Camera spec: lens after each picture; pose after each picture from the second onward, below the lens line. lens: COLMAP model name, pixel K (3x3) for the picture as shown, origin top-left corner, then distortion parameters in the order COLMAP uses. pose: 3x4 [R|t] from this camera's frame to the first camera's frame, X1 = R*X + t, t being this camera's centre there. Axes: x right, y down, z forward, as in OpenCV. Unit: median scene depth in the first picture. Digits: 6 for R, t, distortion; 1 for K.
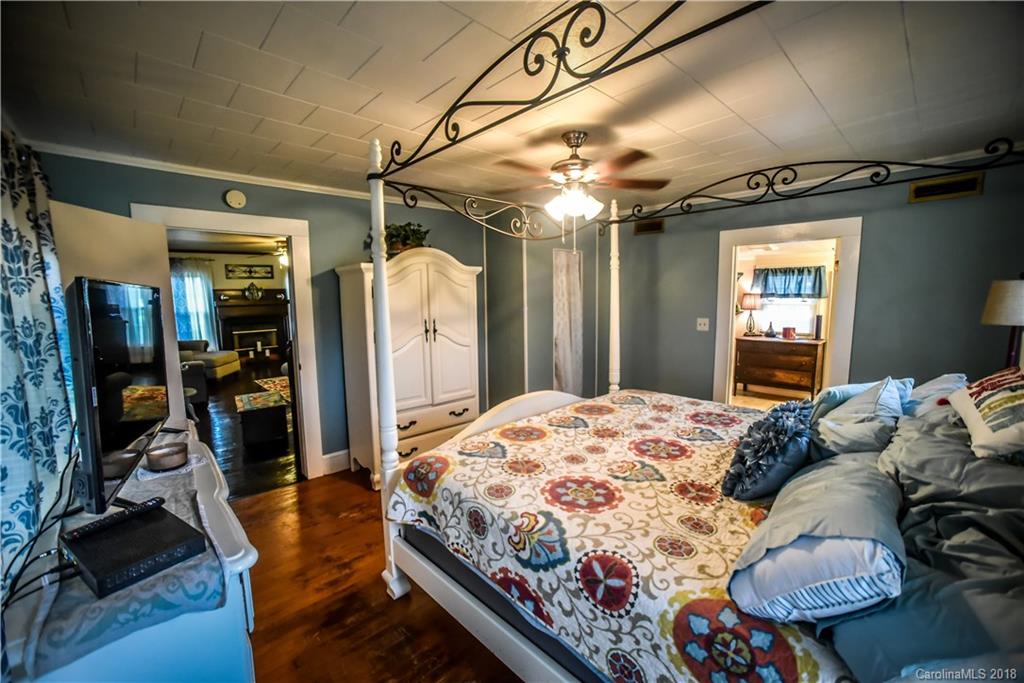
lens RADIAL K [[419.7, 0, 512.0], [0, 419.7, 341.5], [0, 0, 1]] dist [-0.003032, 0.000032]
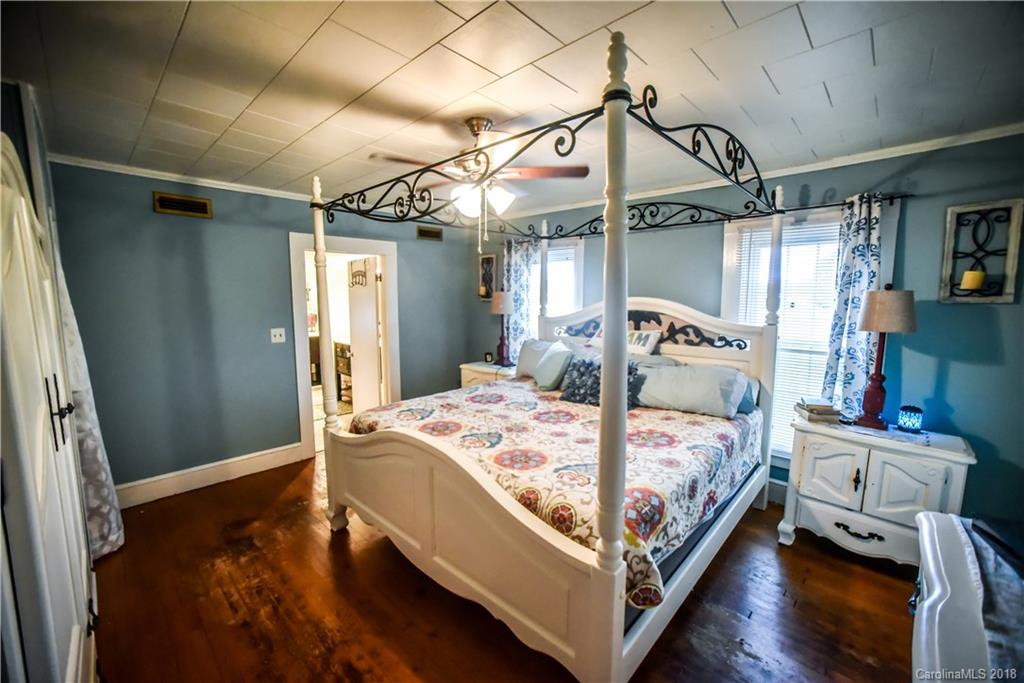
lens RADIAL K [[427.4, 0, 516.1], [0, 427.4, 347.4], [0, 0, 1]] dist [-0.057491, 0.022096]
pose [[-0.056655, -0.115395, 0.991703, -0.809111], [0.120773, 0.985212, 0.121540, -0.114877], [-0.991062, 0.126657, -0.041881, 1.006020]]
